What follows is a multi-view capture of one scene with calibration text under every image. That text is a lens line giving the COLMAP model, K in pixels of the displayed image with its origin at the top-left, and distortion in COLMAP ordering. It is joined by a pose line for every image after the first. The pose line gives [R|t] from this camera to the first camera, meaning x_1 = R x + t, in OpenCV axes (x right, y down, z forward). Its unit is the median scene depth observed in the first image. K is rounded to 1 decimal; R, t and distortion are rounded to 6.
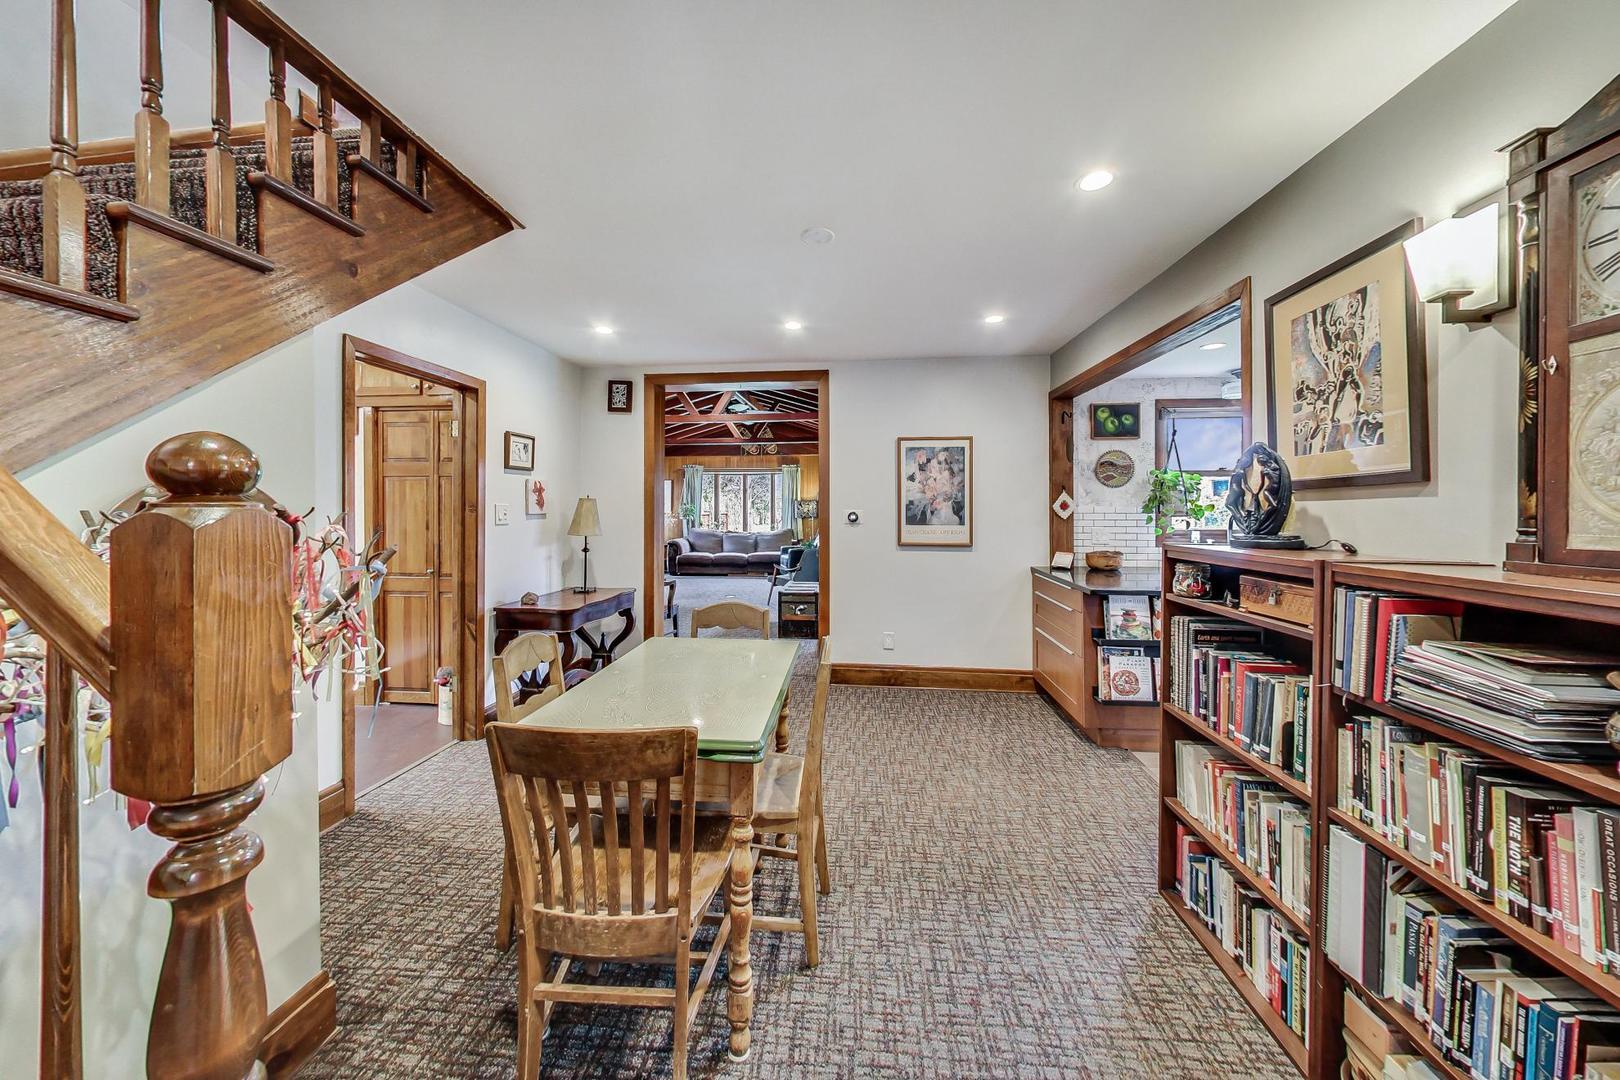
lens RADIAL K [[579.3, 0, 789.2], [0, 579.3, 502.0], [0, 0, 1]] dist [0.002787, -0.000083]
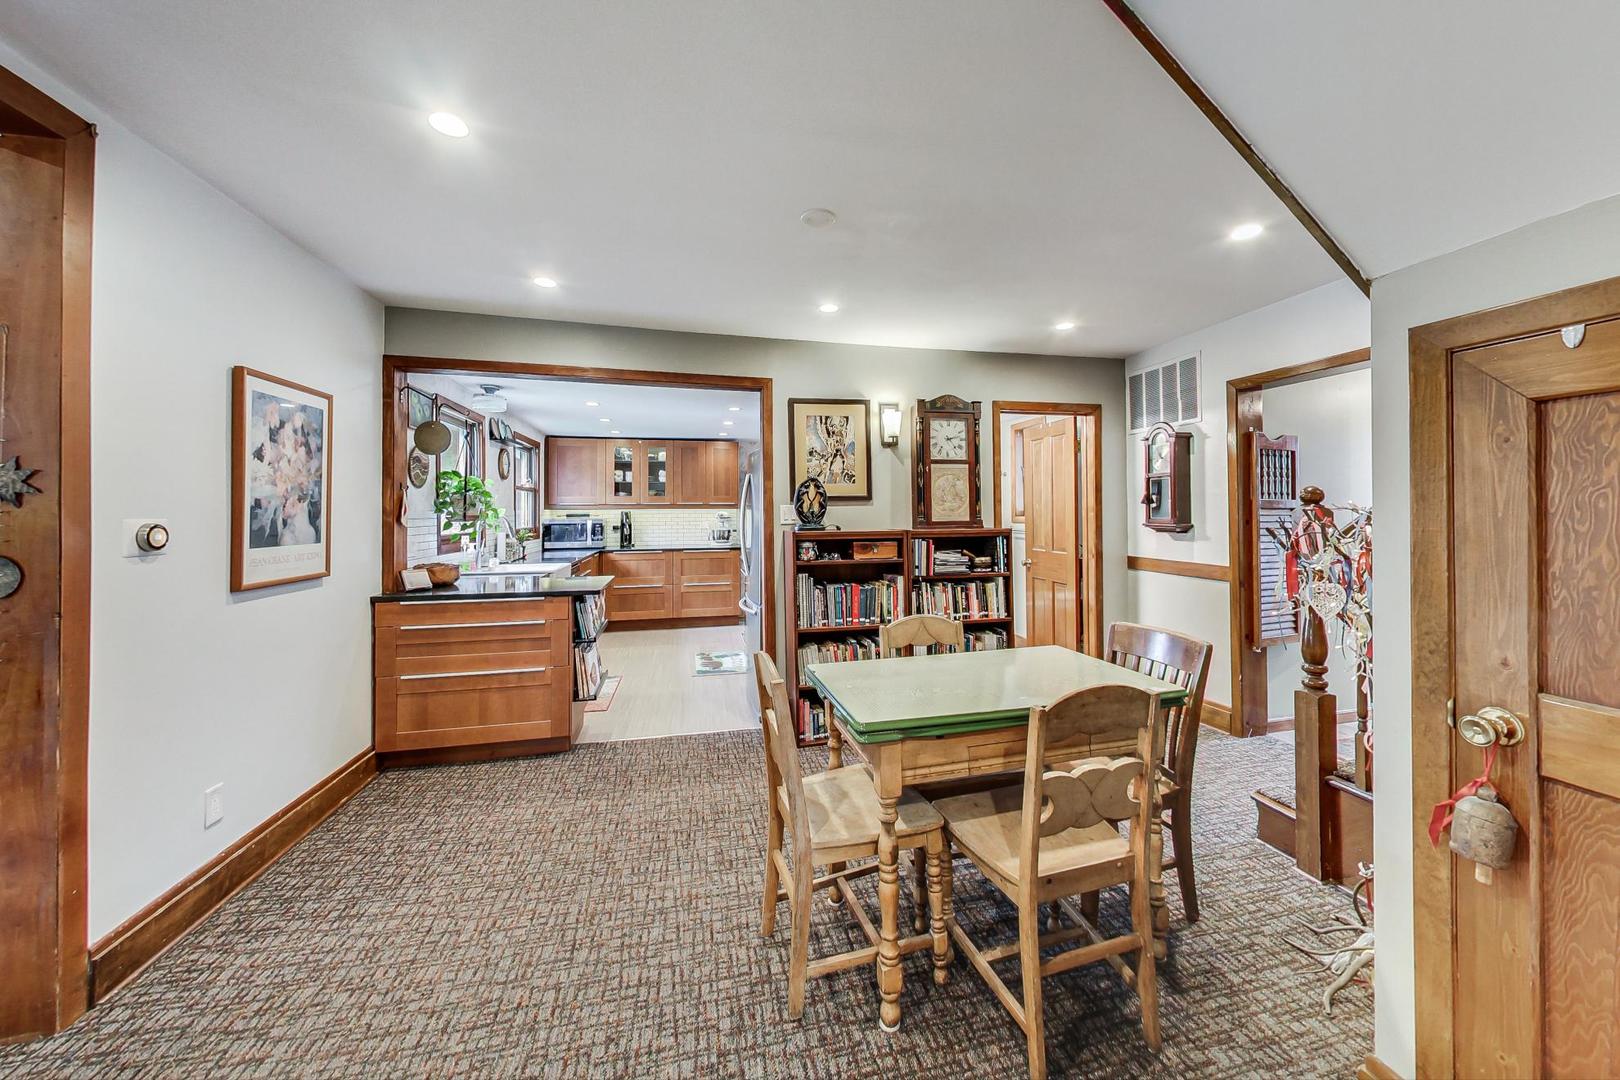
lens RADIAL K [[579.3, 0, 833.9], [0, 579.3, 503.4], [0, 0, 1]] dist [0.002787, -0.000083]
pose [[-0.367036, 0.015710, 0.930074, -0.453673], [-0.002708, 0.999835, -0.017957, 0.009795], [-0.930203, -0.009110, -0.366933, 0.745453]]
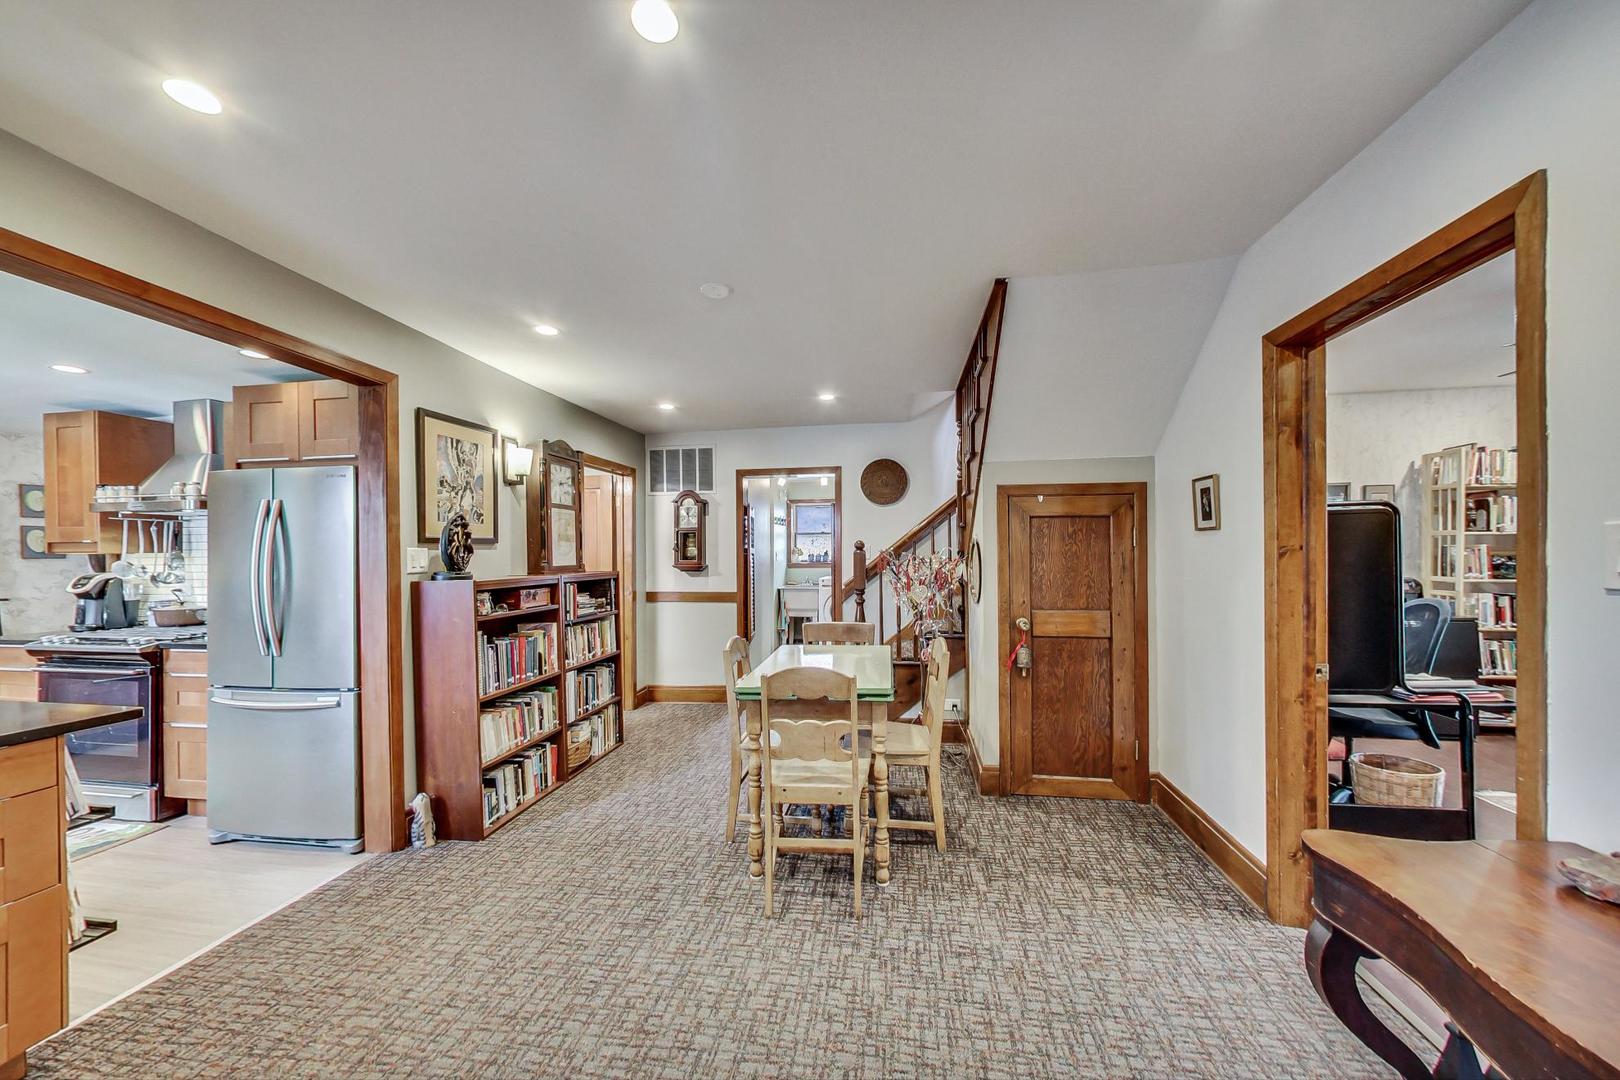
lens RADIAL K [[579.3, 0, 772.0], [0, 579.3, 561.6], [0, 0, 1]] dist [0.002787, -0.000083]
pose [[-0.998323, 0.008713, 0.057232, -0.052277], [0.008768, 0.999961, 0.000710, 0.016257], [-0.057224, 0.001211, -0.998361, 1.142691]]
